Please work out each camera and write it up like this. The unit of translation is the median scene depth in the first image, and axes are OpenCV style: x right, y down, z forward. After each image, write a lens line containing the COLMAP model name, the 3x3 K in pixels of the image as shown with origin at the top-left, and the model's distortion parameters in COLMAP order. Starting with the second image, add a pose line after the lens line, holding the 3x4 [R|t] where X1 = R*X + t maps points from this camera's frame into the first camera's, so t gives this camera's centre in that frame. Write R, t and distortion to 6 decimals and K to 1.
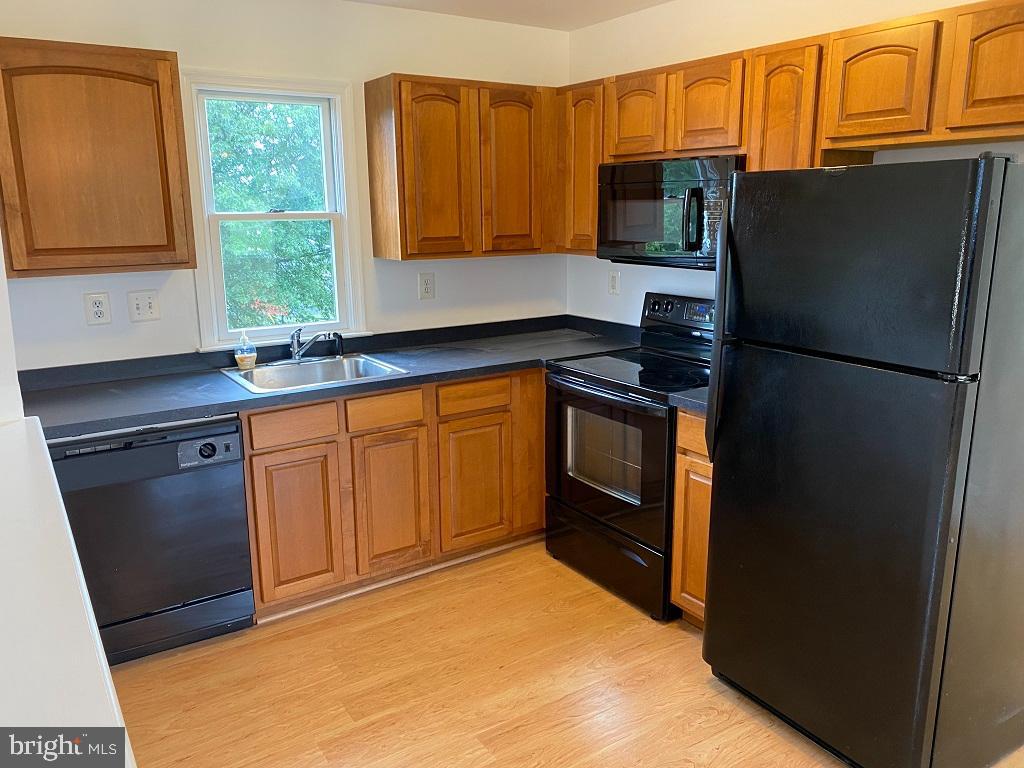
lens RADIAL K [[785.5, 0, 515.5], [0, 785.5, 380.5], [0, 0, 1]] dist [0.035314, -0.043351]
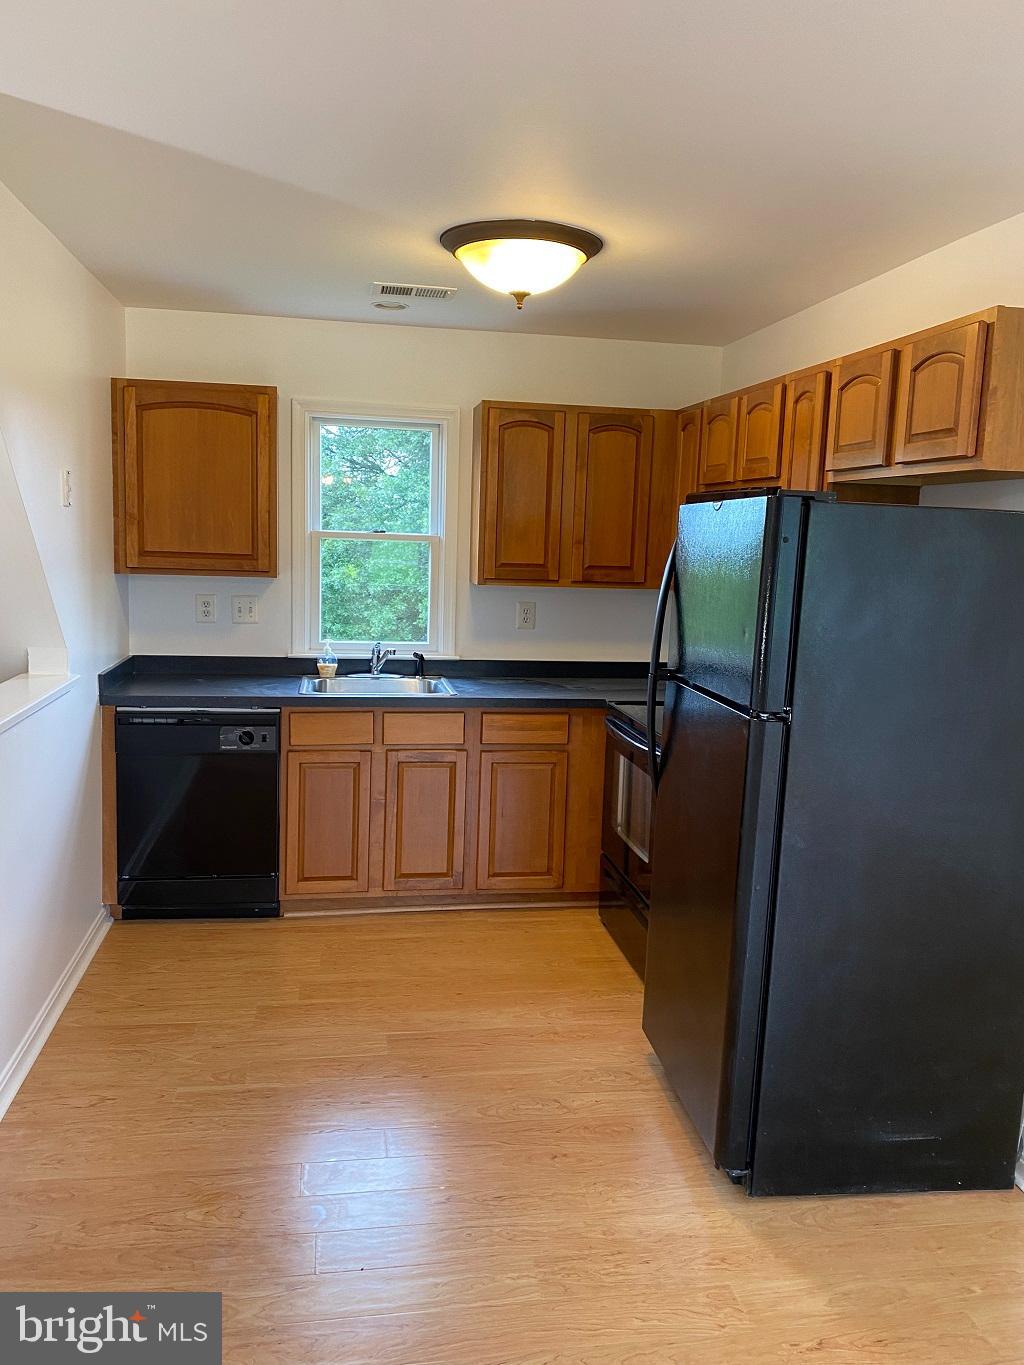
lens RADIAL K [[1047.0, 0, 518.5], [0, 1047.0, 687.8], [0, 0, 1]] dist [0.035314, -0.043351]
pose [[0.911976, 0.098824, -0.398163, 0.455168], [-0.130972, 0.989898, -0.054292, 0.041597], [0.388776, 0.101661, 0.915706, -0.174032]]
